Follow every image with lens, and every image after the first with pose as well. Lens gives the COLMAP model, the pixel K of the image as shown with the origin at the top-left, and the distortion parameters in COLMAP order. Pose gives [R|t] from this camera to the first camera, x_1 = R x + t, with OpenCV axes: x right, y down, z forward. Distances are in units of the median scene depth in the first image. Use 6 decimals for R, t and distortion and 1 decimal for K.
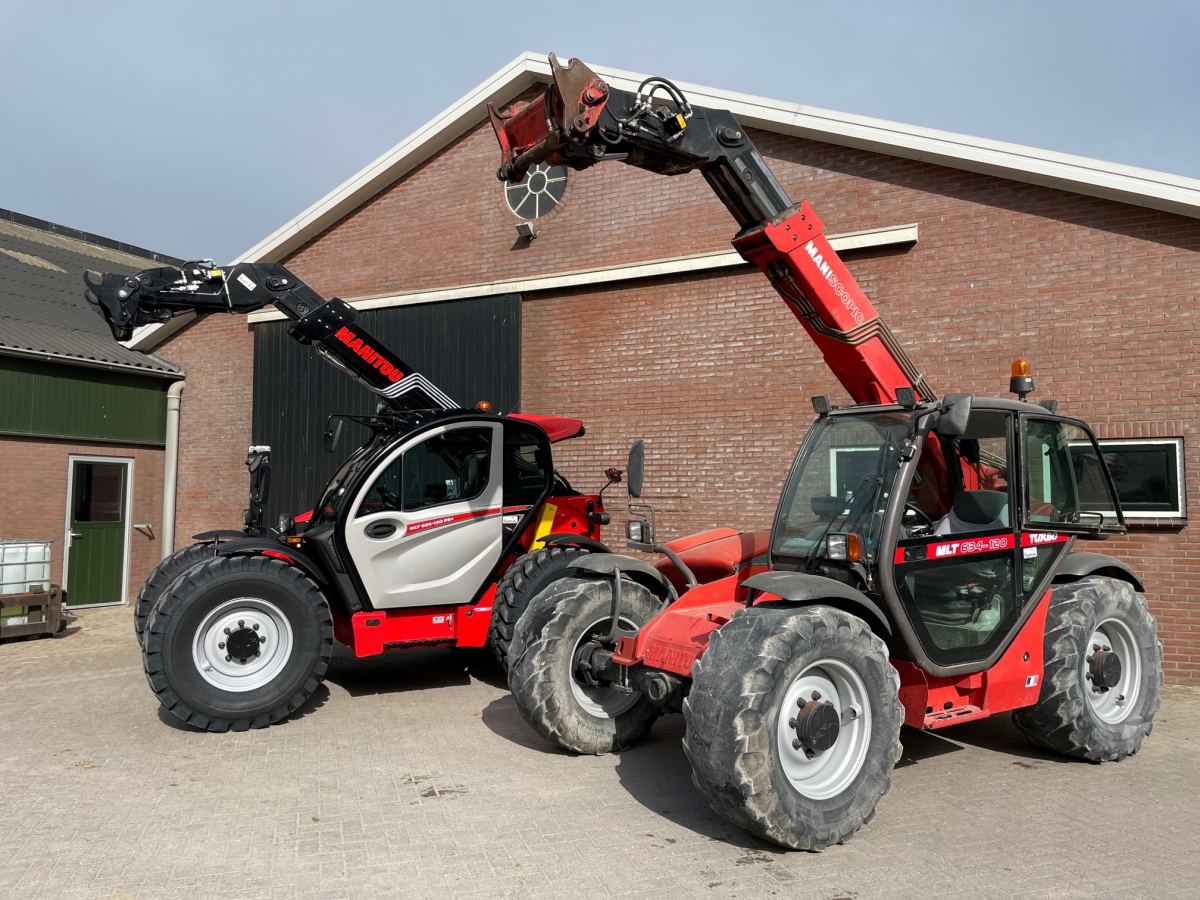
lens RADIAL K [[929.5, 0, 608.0], [0, 929.5, 436.2], [0, 0, 1]] dist [0.126808, -0.166365]
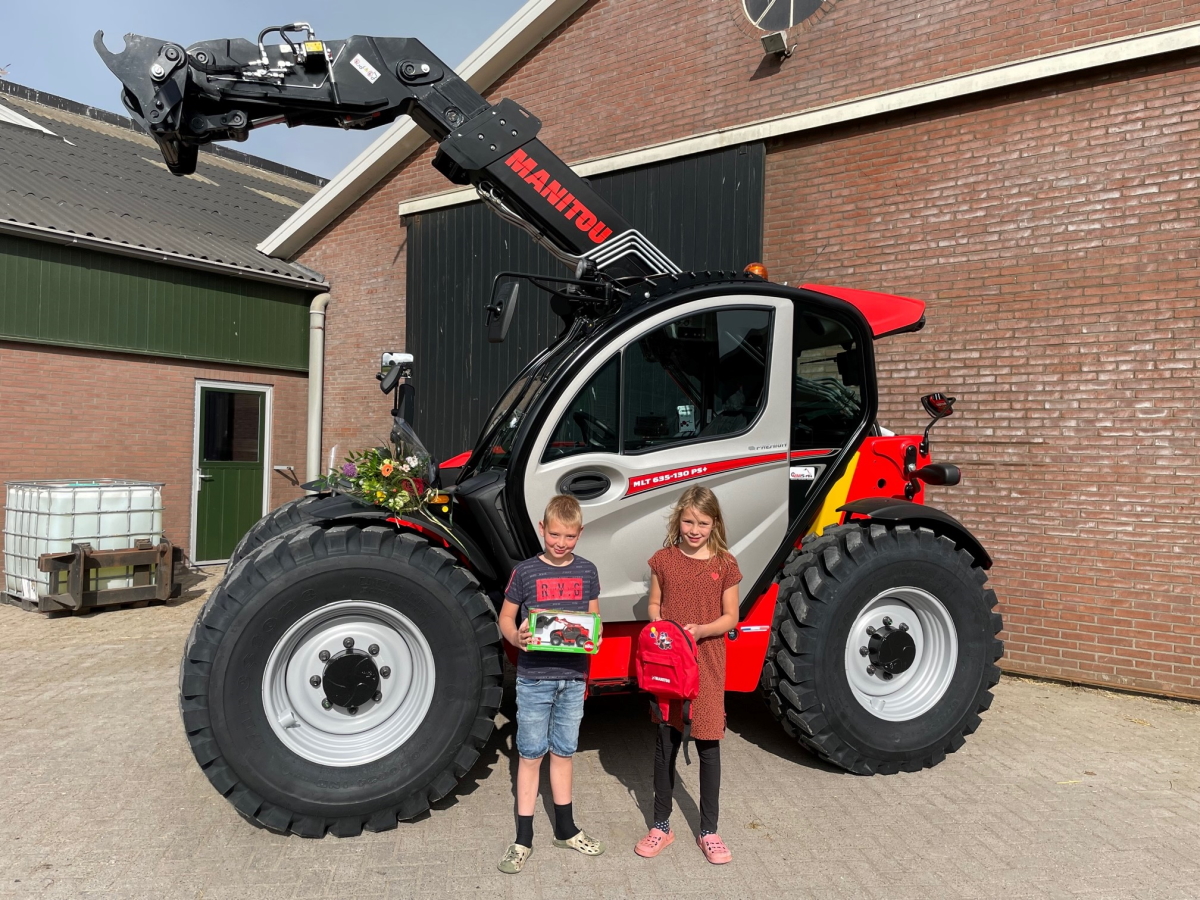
lens RADIAL K [[929.5, 0, 608.0], [0, 929.5, 436.2], [0, 0, 1]] dist [0.126808, -0.166365]
pose [[0.985297, 0.015884, -0.170109, -0.093817], [-0.006983, 0.998581, 0.052794, 0.028762], [0.170706, -0.050829, 0.984010, 0.318969]]
